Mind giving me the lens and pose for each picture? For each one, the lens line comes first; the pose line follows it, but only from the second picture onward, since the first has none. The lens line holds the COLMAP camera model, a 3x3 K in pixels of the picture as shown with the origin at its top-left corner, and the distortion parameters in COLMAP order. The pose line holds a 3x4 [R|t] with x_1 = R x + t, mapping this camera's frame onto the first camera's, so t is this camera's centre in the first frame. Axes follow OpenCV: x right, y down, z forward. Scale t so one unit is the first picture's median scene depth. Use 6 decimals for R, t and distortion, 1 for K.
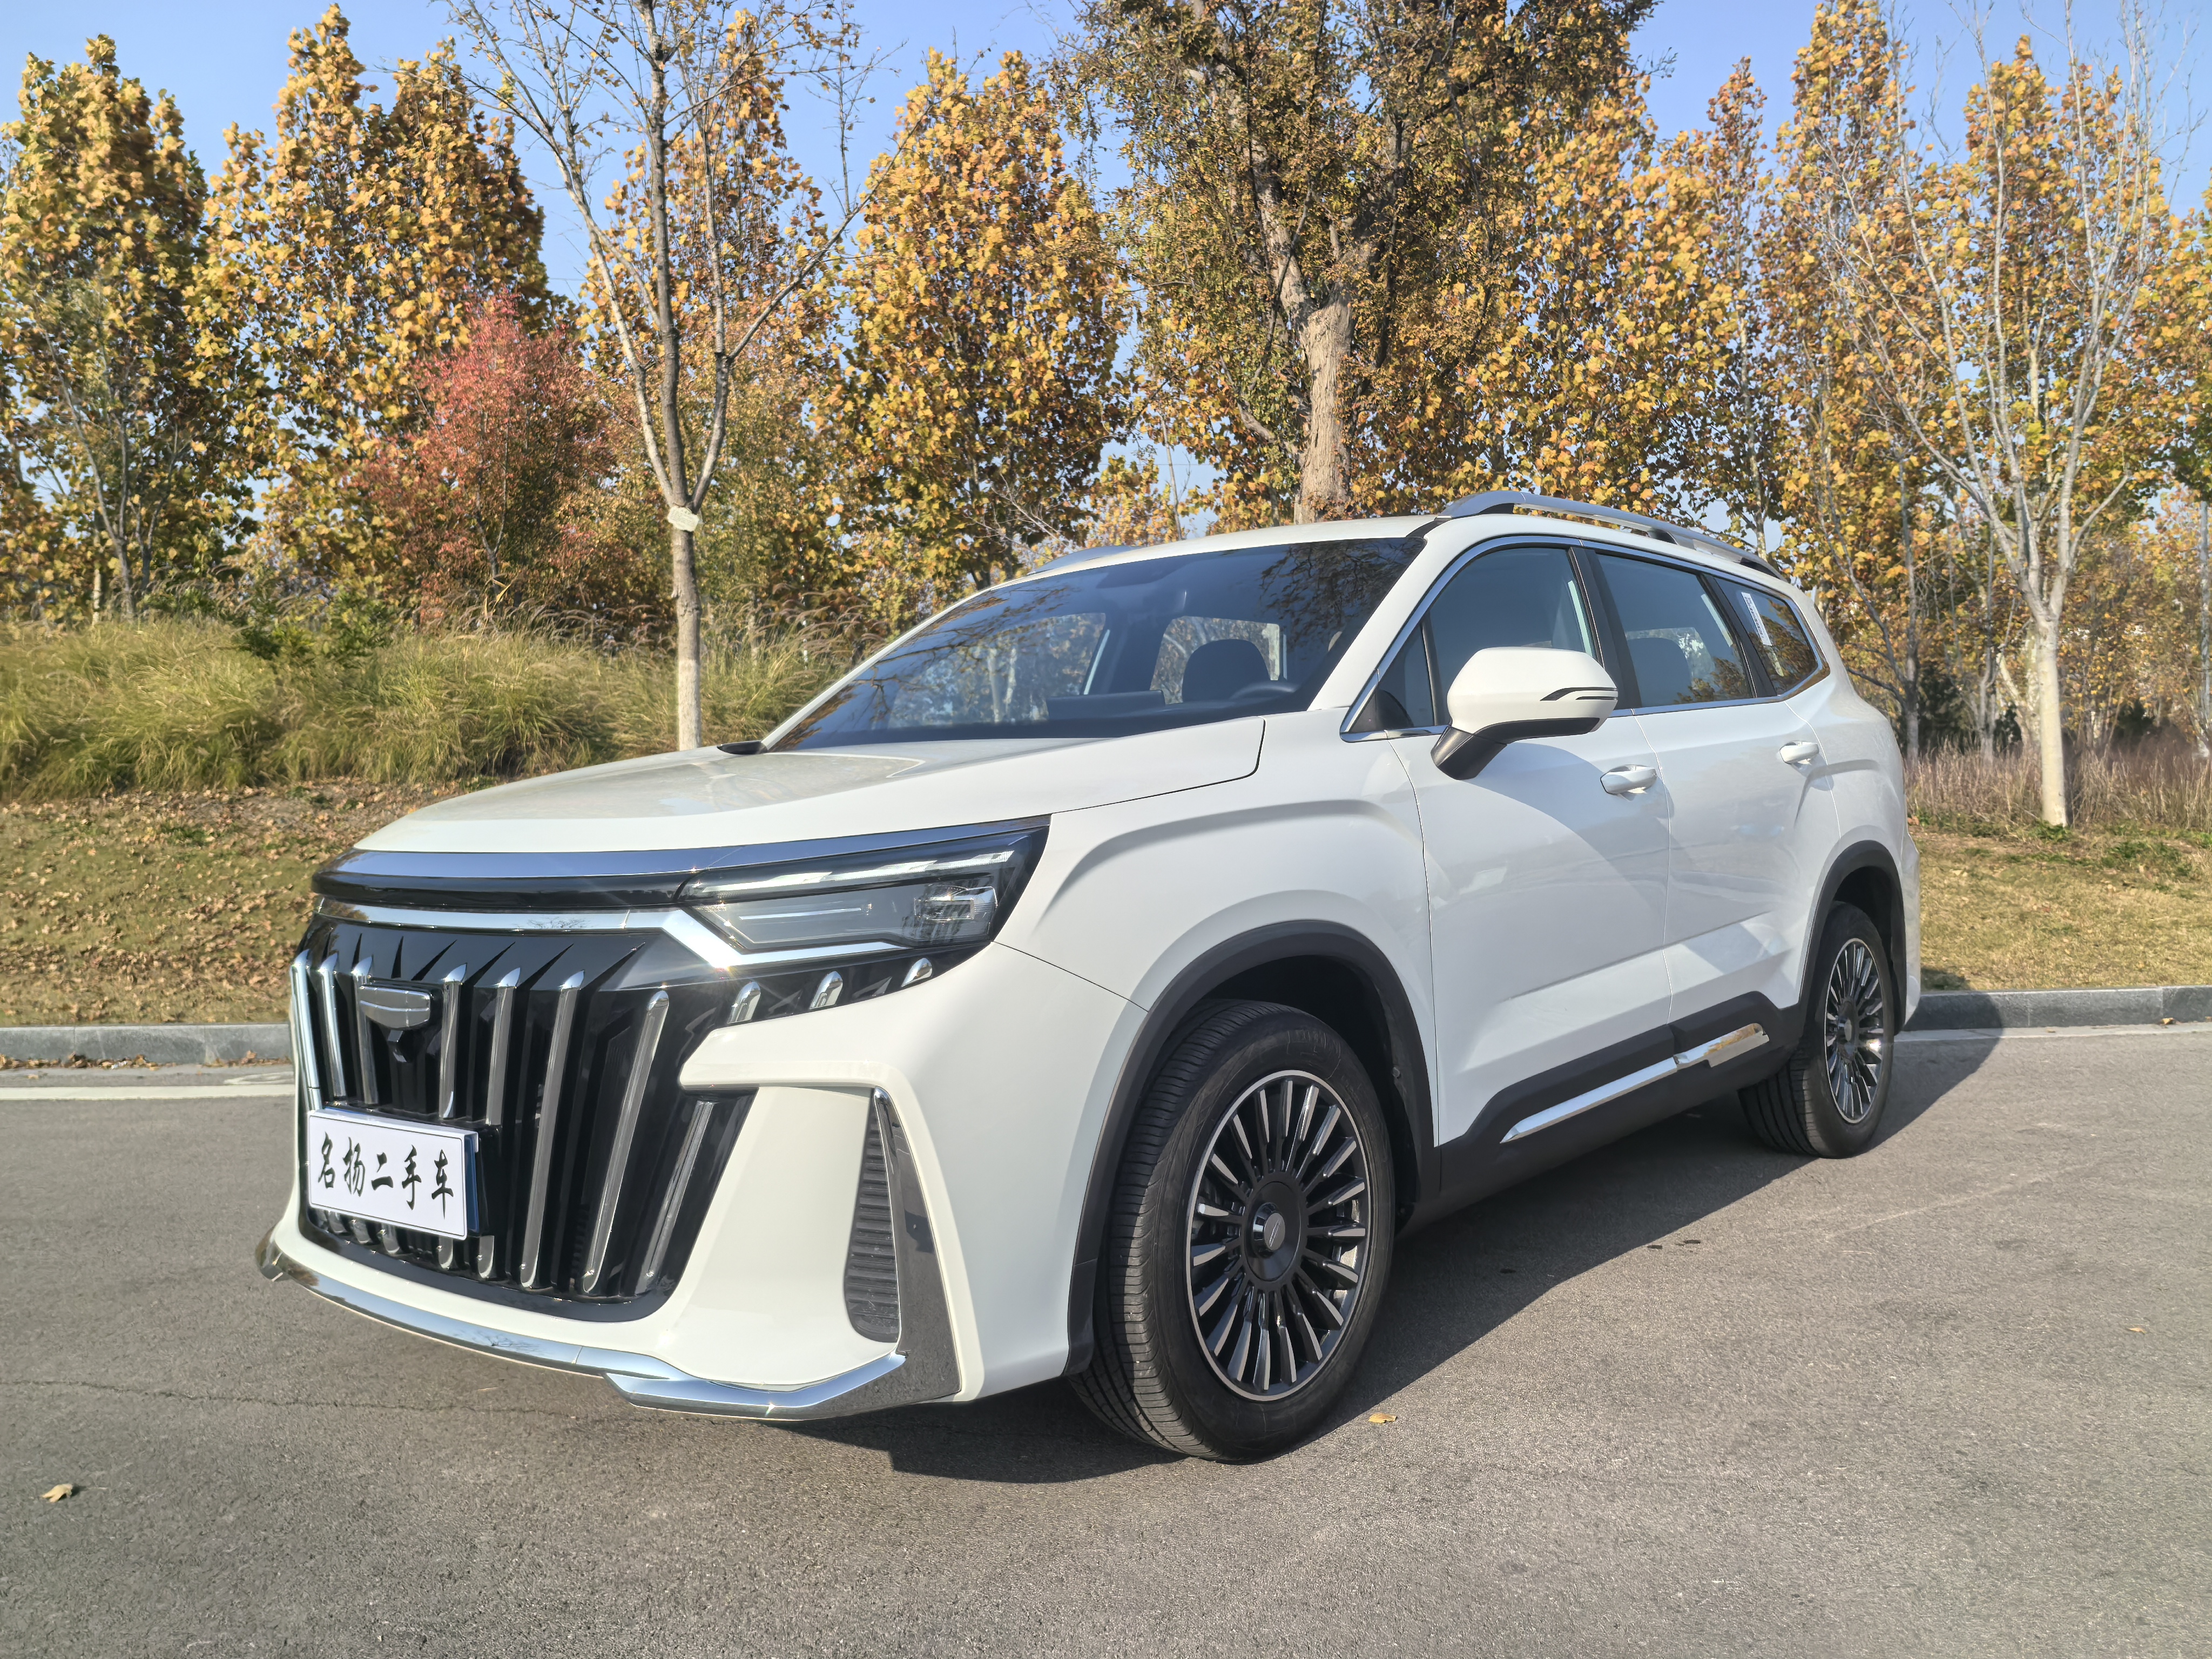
lens RADIAL K [[1740.0, 0, 1102.1], [0, 1740.0, 851.0], [0, 0, 1]] dist [0.083911, -0.107874]
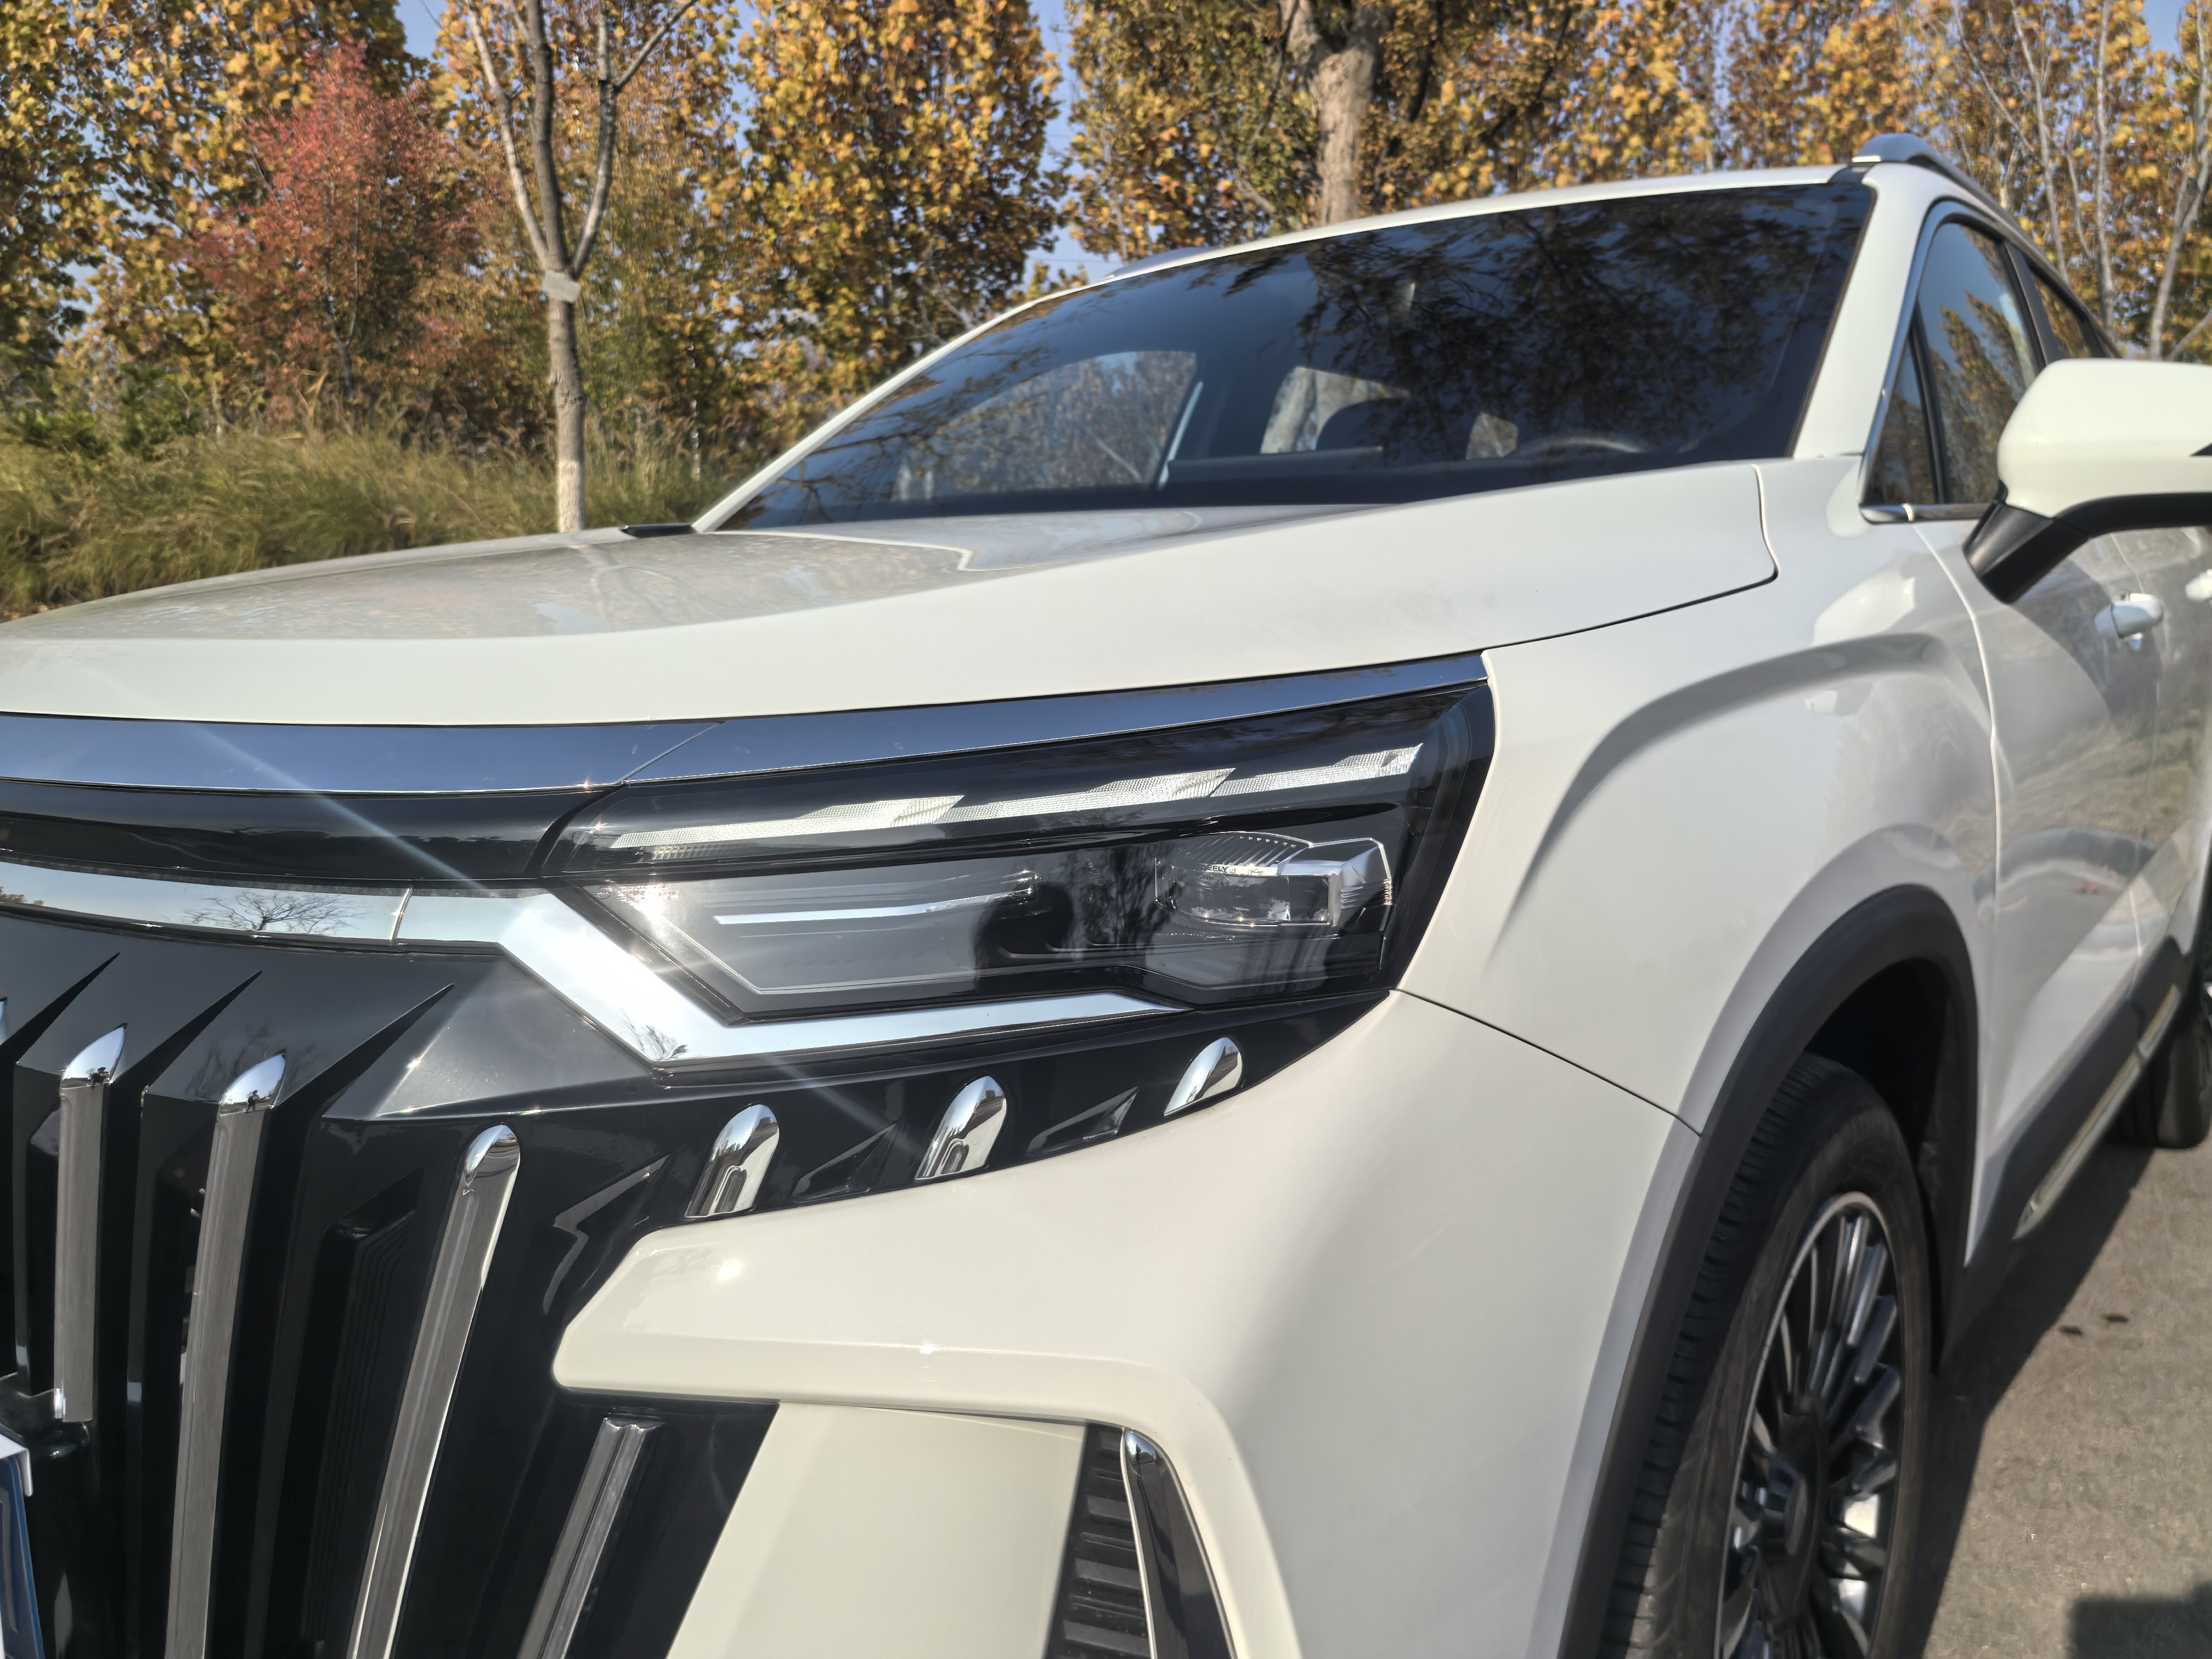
lens RADIAL K [[1740.0, 0, 1122.3], [0, 1740.0, 876.5], [0, 0, 1]] dist [0.083911, -0.107874]
pose [[0.997475, 0.011221, 0.070120, -0.029820], [-0.018323, 0.994670, 0.101472, -0.001910], [-0.068608, -0.102501, 0.992364, 0.126867]]
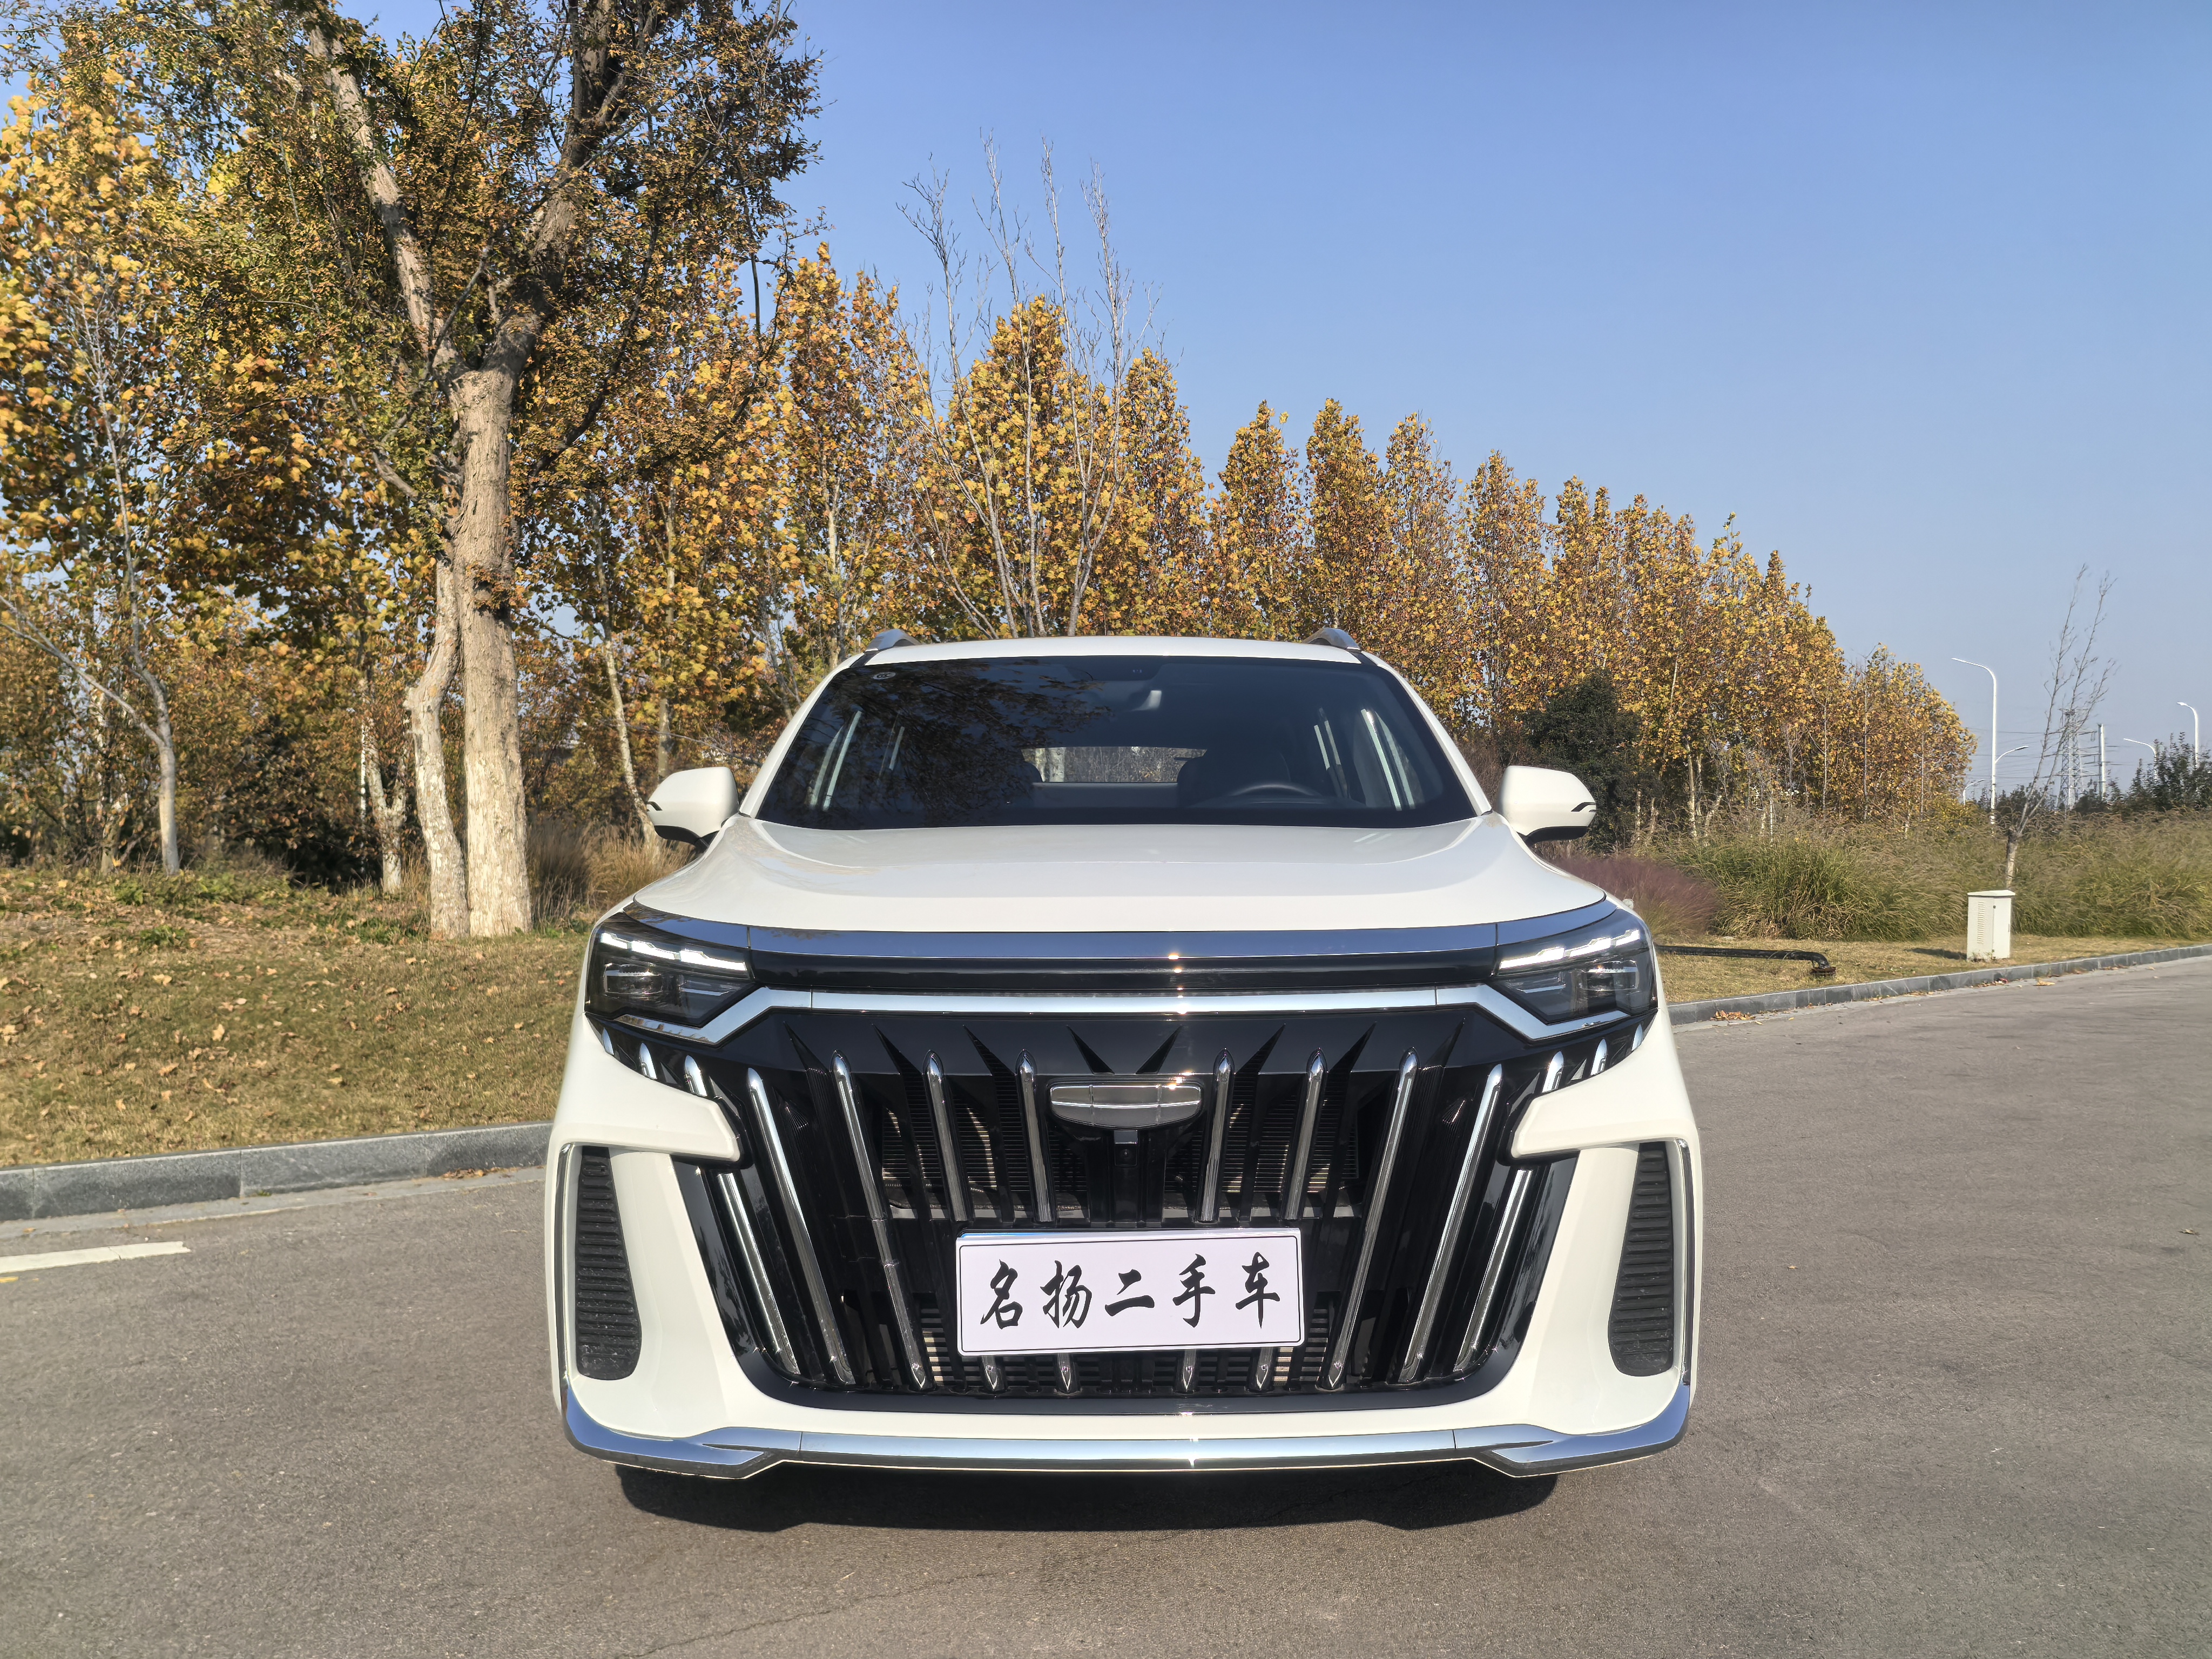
lens RADIAL K [[1740.0, 0, 1101.0], [0, 1740.0, 874.9], [0, 0, 1]] dist [0.083911, -0.107874]
pose [[0.761202, 0.018583, 0.648249, -0.216650], [0.009012, 0.999190, -0.039226, 0.001153], [-0.648452, 0.035700, 0.760418, 0.071269]]
